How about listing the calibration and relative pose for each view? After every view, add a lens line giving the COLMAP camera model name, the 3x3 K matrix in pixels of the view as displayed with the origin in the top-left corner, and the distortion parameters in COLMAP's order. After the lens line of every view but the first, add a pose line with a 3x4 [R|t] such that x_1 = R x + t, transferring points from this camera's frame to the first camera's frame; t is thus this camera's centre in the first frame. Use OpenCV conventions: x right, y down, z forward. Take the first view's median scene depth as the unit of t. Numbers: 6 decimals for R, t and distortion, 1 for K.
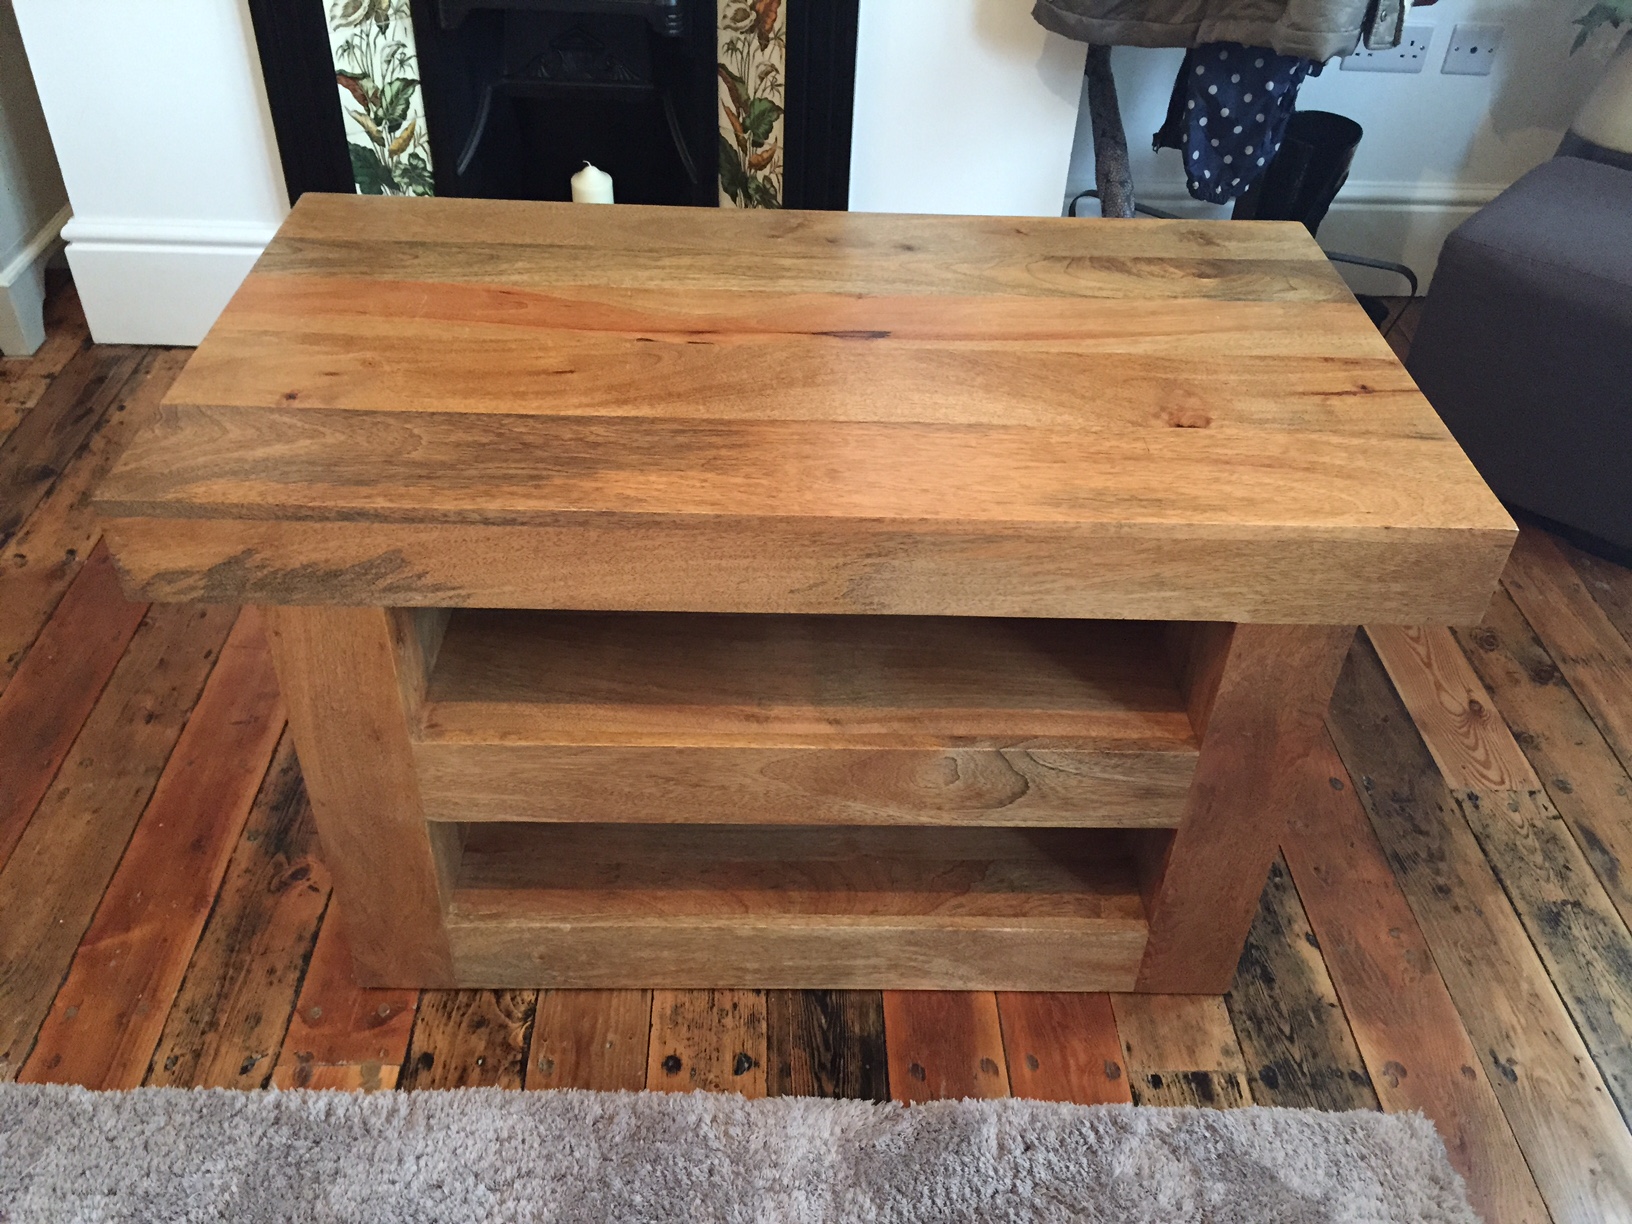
lens RADIAL K [[1410.1, 0, 819.5], [0, 1410.1, 613.8], [0, 0, 1]] dist [0.091755, -0.140860]
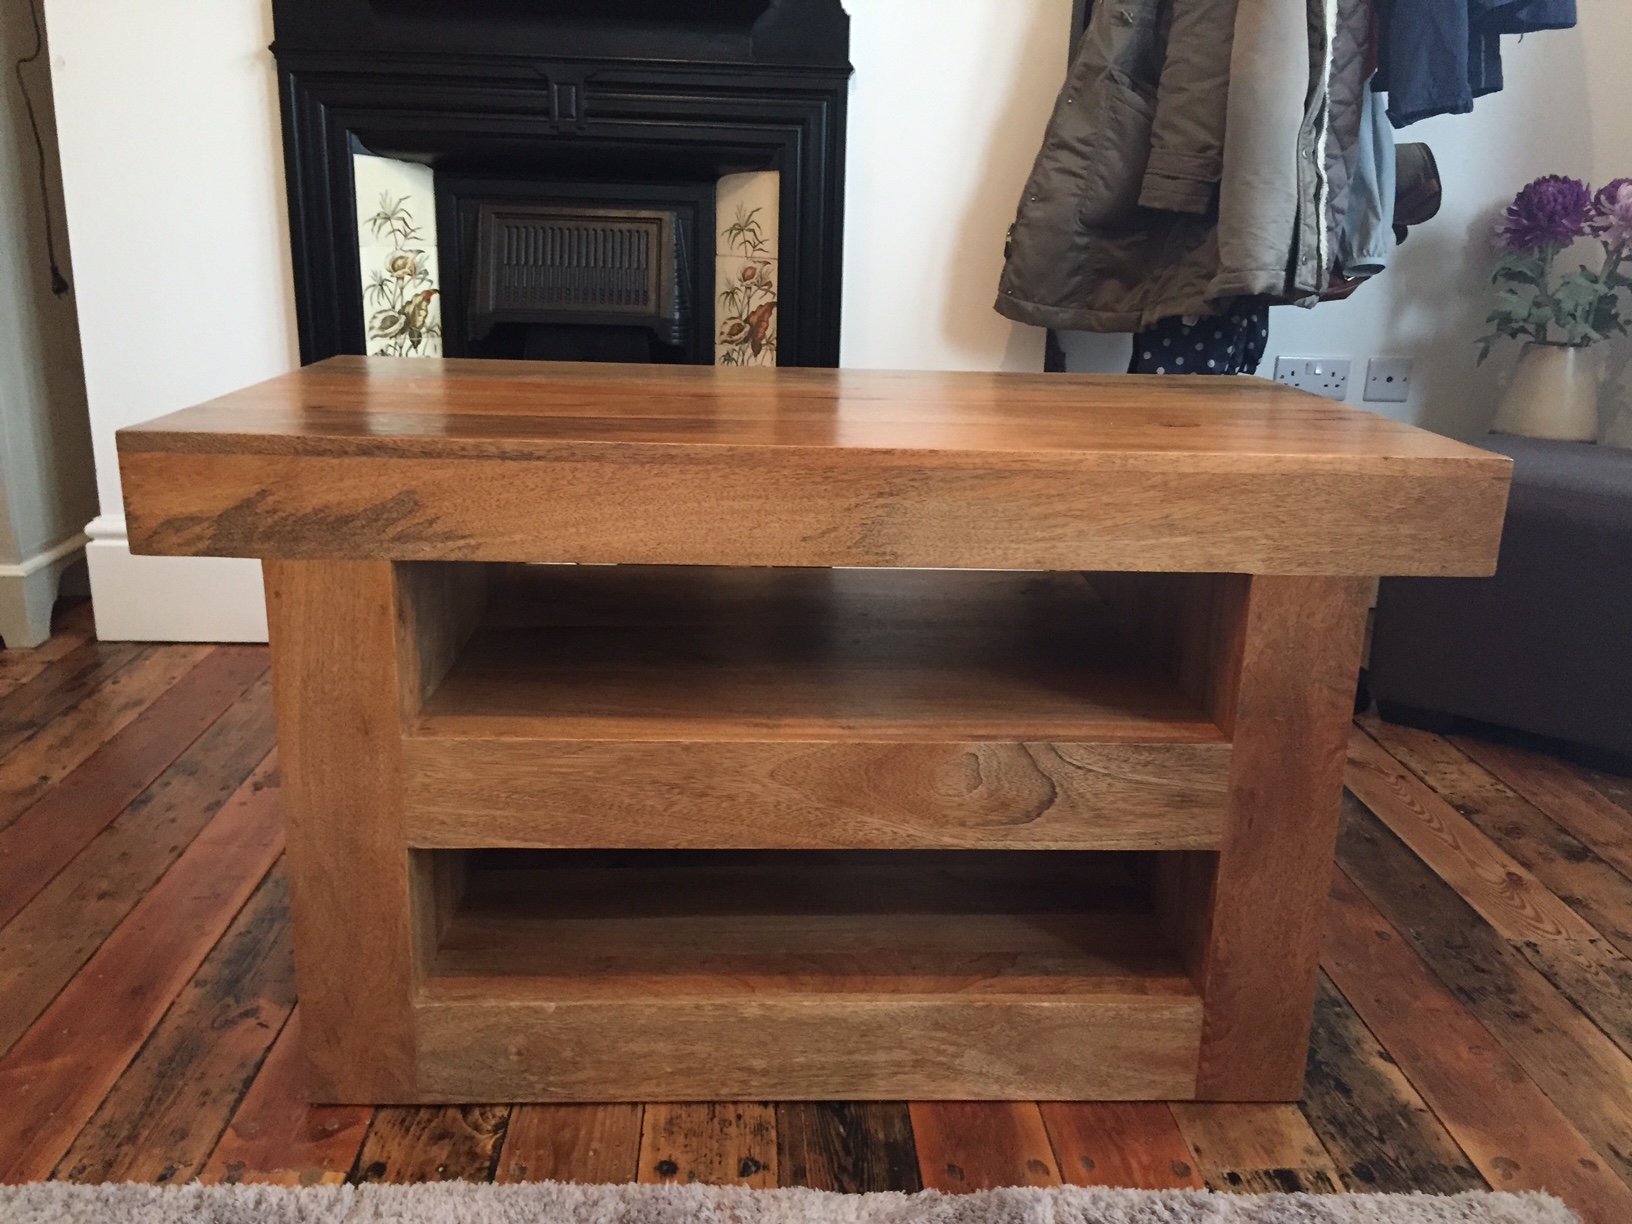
lens RADIAL K [[1410.1, 0, 819.6], [0, 1410.1, 608.7], [0, 0, 1]] dist [0.091755, -0.140860]
pose [[0.999671, -0.015297, 0.020573, -0.024425], [0.022048, 0.922458, -0.385467, 0.337316], [-0.013082, 0.385794, 0.922492, 0.080832]]
